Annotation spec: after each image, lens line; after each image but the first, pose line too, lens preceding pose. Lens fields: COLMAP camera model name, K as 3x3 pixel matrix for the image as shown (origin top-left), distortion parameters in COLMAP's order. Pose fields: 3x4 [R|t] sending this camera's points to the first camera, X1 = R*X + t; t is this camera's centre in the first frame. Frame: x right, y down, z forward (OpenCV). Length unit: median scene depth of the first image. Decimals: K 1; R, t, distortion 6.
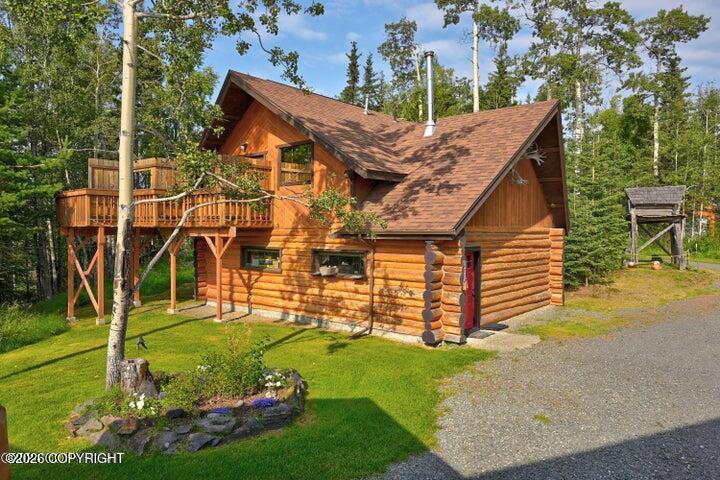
lens RADIAL K [[481.9, 0, 363.7], [0, 481.9, 222.9], [0, 0, 1]] dist [-0.011371, -0.002639]
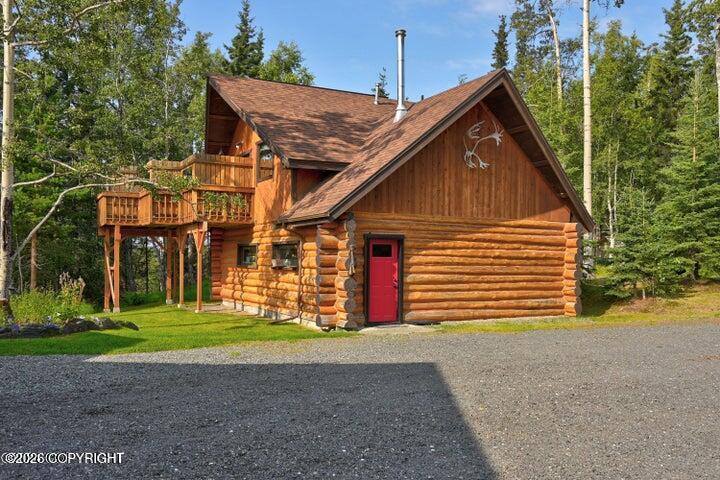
lens RADIAL K [[602.4, 0, 359.8], [0, 602.4, 242.6], [0, 0, 1]] dist [-0.005019, -0.002178]
pose [[0.934374, -0.002505, -0.356285, 0.482091], [-0.000940, 0.999954, -0.009496, 0.062072], [0.356292, 0.009208, 0.934329, -0.102902]]
